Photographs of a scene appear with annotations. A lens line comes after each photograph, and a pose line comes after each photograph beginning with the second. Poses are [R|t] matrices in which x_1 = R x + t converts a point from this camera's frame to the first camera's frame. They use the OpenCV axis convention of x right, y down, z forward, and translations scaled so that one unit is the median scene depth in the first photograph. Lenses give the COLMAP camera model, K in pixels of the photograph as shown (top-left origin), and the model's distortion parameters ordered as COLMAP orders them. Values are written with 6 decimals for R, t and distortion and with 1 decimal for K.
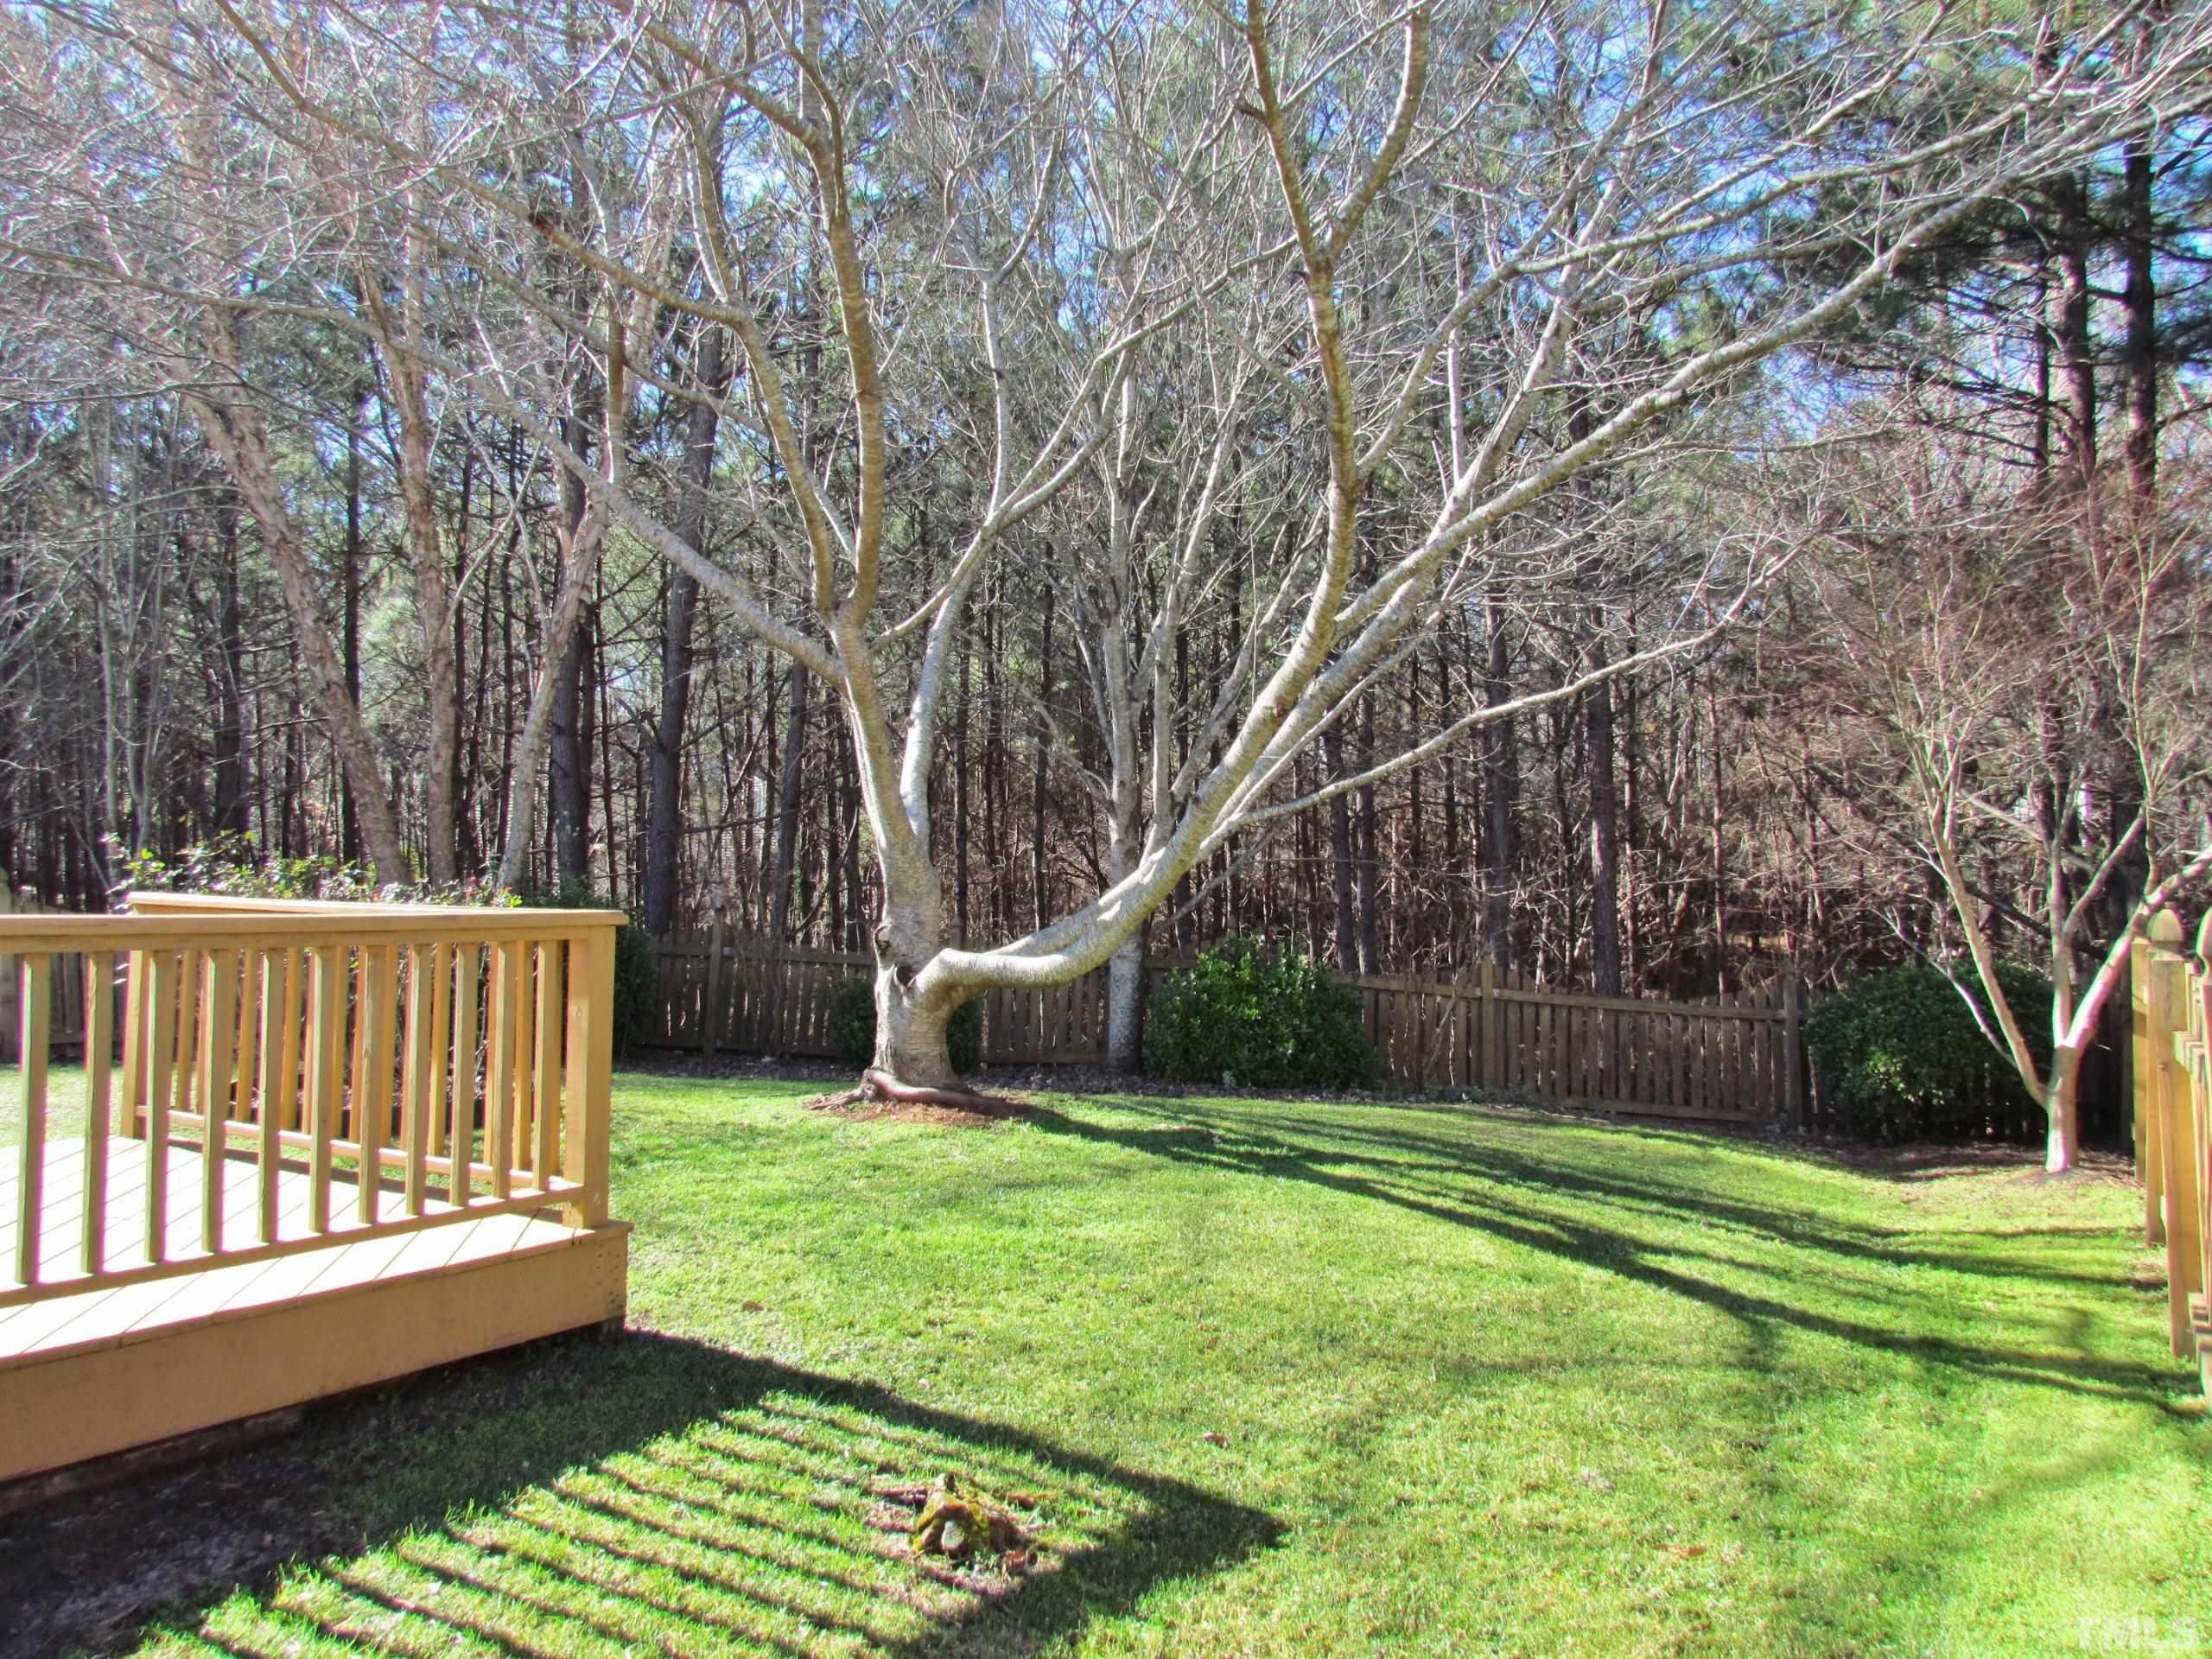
lens RADIAL K [[1597.1, 0, 1107.2], [0, 1597.1, 831.1], [0, 0, 1]] dist [-0.024029, 0.014352]
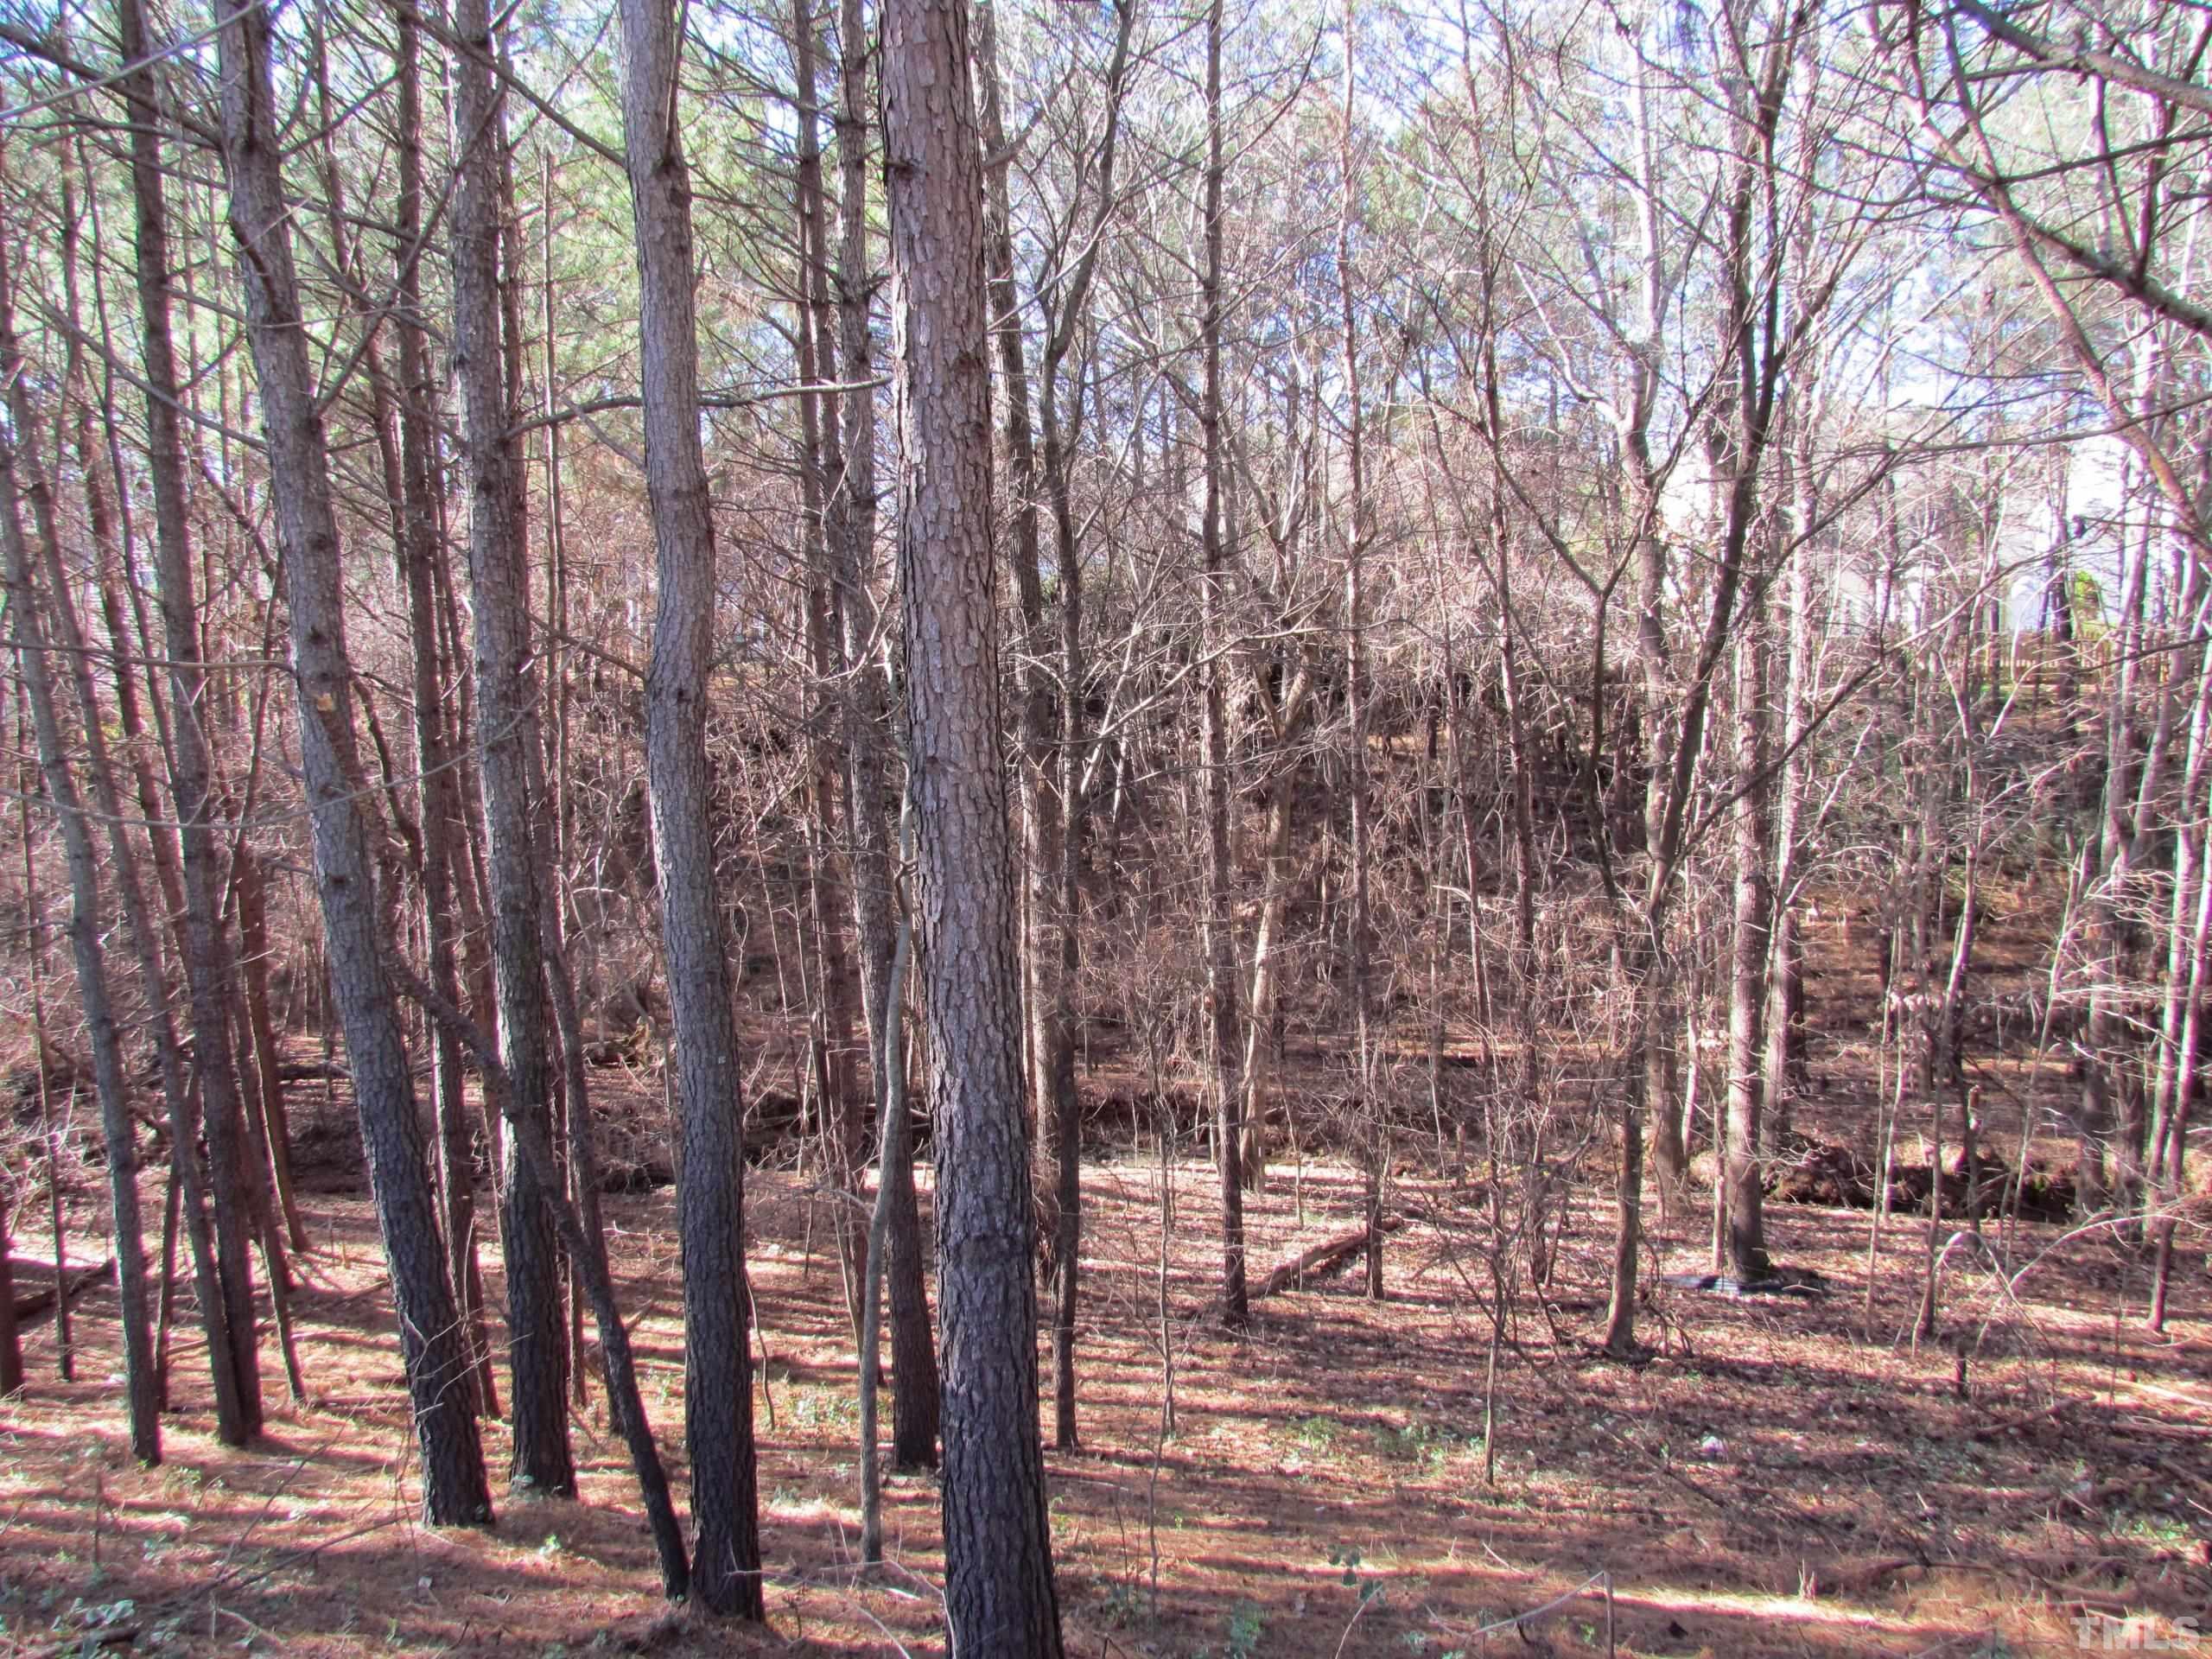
lens RADIAL K [[1597.1, 0, 1105.9], [0, 1597.1, 828.7], [0, 0, 1]] dist [-0.024029, 0.014352]
pose [[0.973836, -0.036932, 0.224233, 0.122841], [0.010325, 0.992878, 0.118689, 0.021833], [-0.227019, -0.113268, 0.967281, 0.342057]]
